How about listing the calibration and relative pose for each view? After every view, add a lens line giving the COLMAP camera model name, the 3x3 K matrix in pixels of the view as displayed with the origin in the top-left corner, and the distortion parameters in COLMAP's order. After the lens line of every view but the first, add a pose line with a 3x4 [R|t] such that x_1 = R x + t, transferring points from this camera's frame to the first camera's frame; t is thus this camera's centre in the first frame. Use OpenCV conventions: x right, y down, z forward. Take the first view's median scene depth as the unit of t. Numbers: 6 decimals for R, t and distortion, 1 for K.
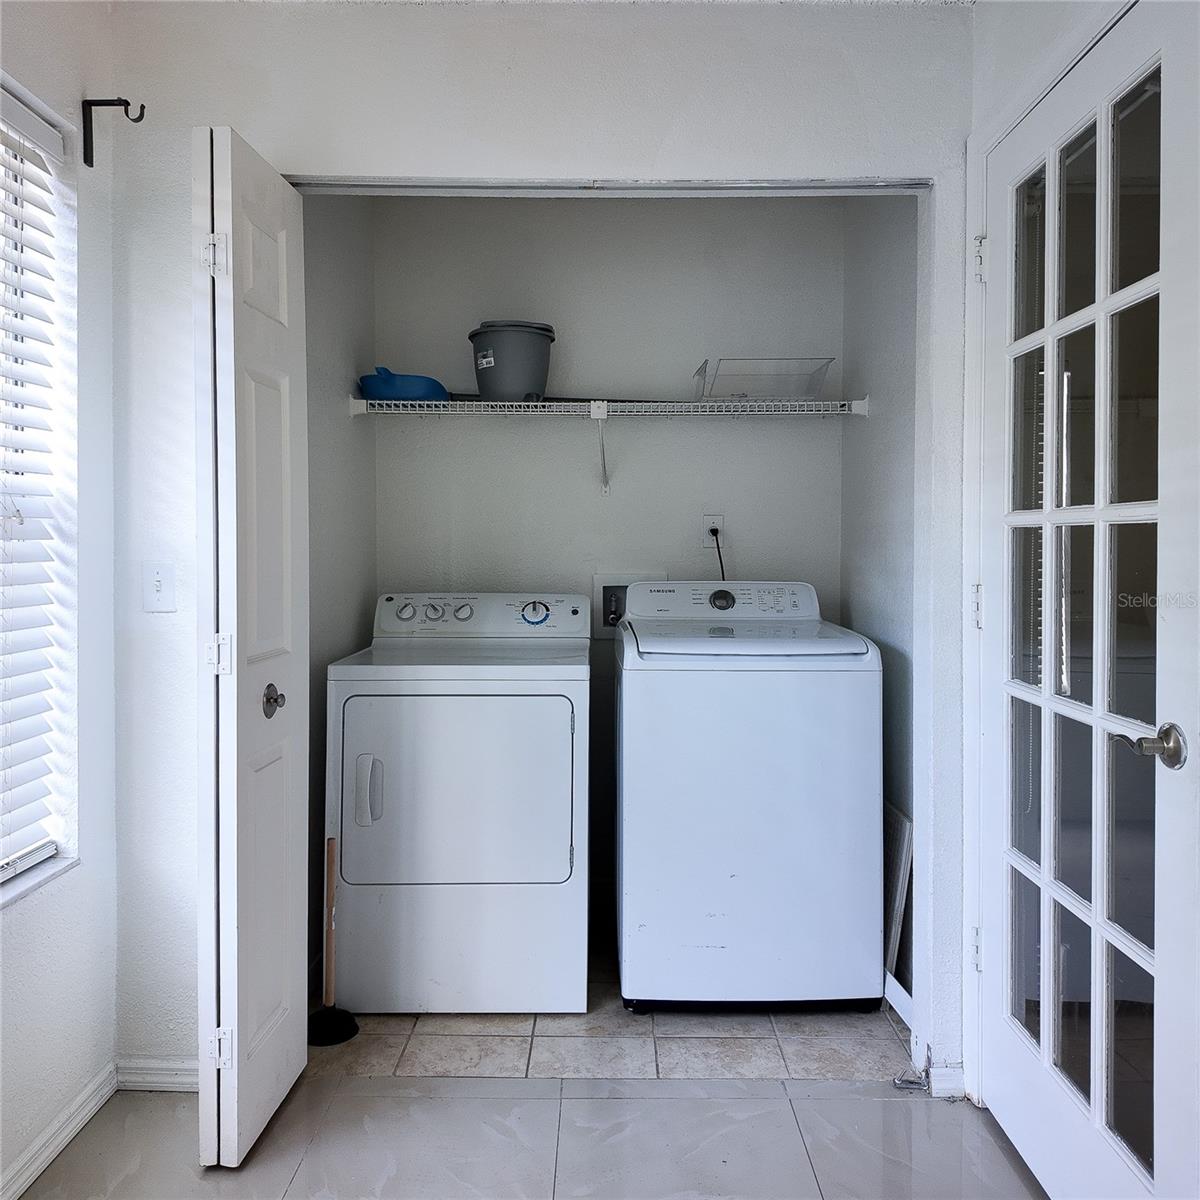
lens RADIAL K [[980.4, 0, 599.1], [0, 980.4, 558.7], [0, 0, 1]] dist [0.130316, -0.141973]
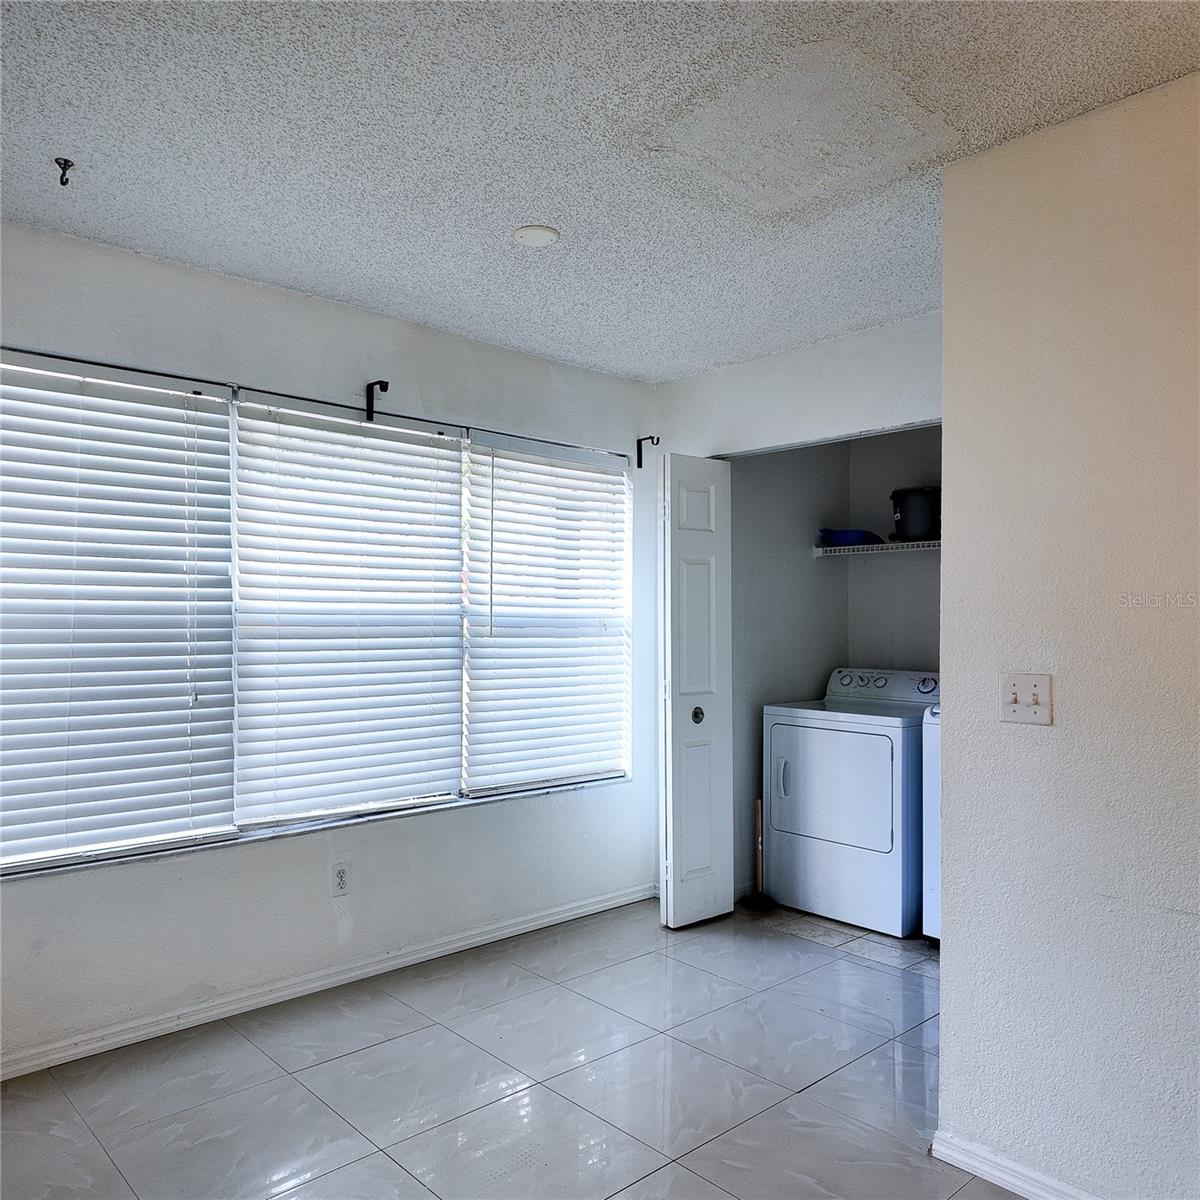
lens RADIAL K [[1044.4, 0, 619.3], [0, 1044.4, 615.8], [0, 0, 1]] dist [0.205117, -0.001040]
pose [[0.698080, 0.000158, -0.716020, 0.906532], [-0.011662, 0.999870, -0.011149, -0.030556], [0.715925, 0.016133, 0.697991, -0.519654]]
